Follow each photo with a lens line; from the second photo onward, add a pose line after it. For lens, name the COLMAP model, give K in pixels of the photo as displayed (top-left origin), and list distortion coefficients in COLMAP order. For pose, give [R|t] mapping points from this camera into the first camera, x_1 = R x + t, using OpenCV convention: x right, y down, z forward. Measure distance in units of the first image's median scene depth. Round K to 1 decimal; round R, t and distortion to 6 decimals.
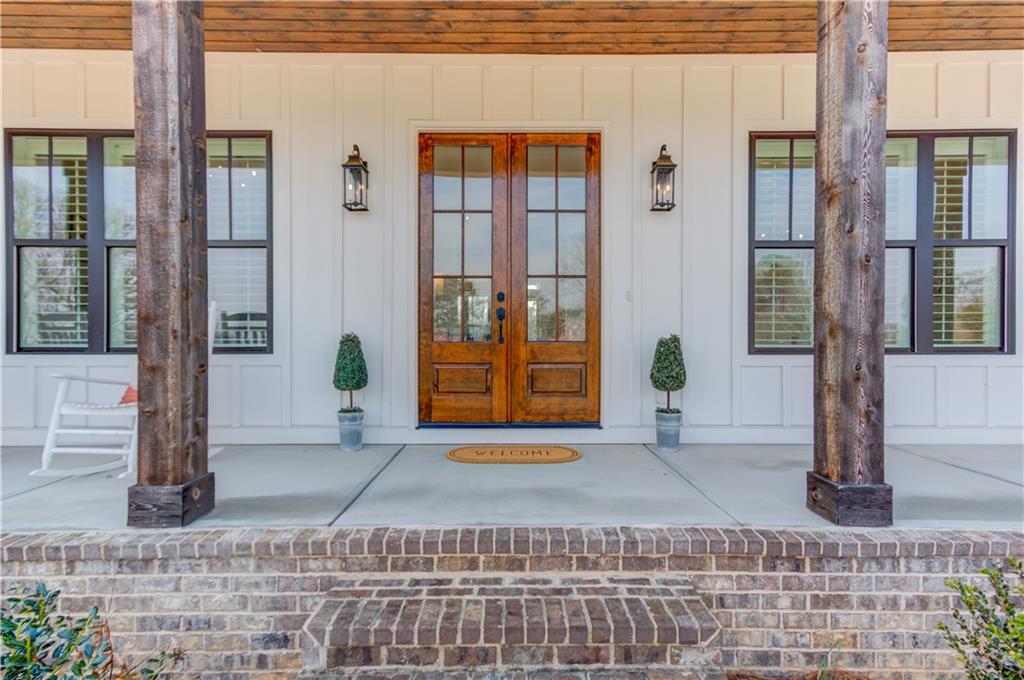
lens RADIAL K [[490.3, 0, 512.0], [0, 490.3, 340.0], [0, 0, 1]] dist [0.001268, -0.000039]
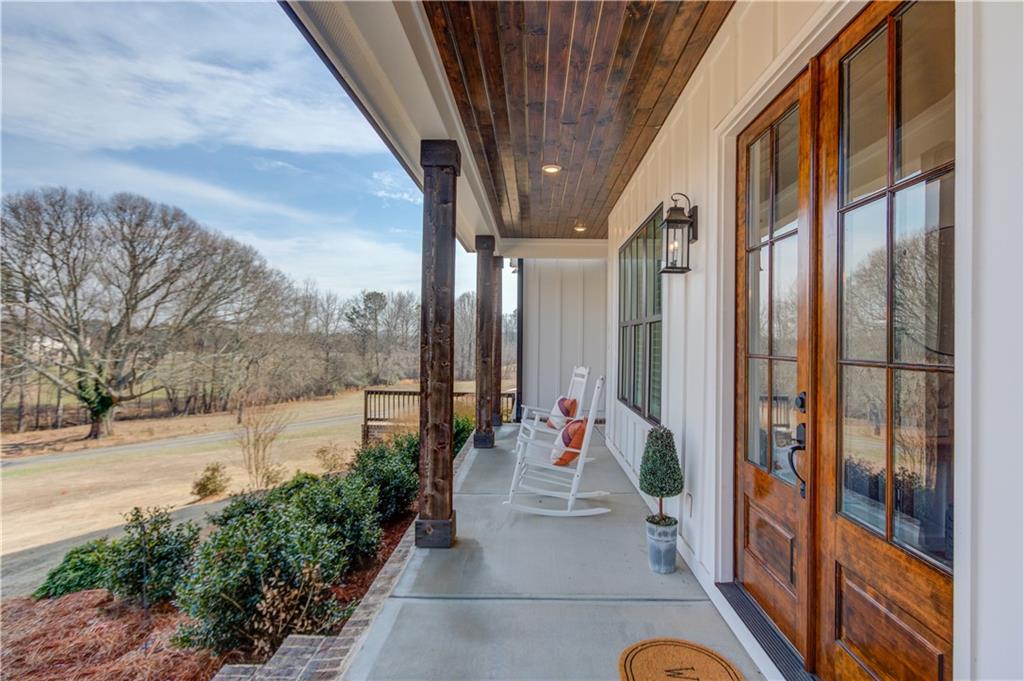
lens RADIAL K [[490.3, 0, 512.0], [0, 490.3, 340.5], [0, 0, 1]] dist [0.001268, -0.000039]
pose [[-0.014144, -0.001362, -0.999899, 0.815665], [-0.005117, 0.999986, -0.001290, -0.252955], [0.999887, 0.005098, -0.014151, 1.247640]]
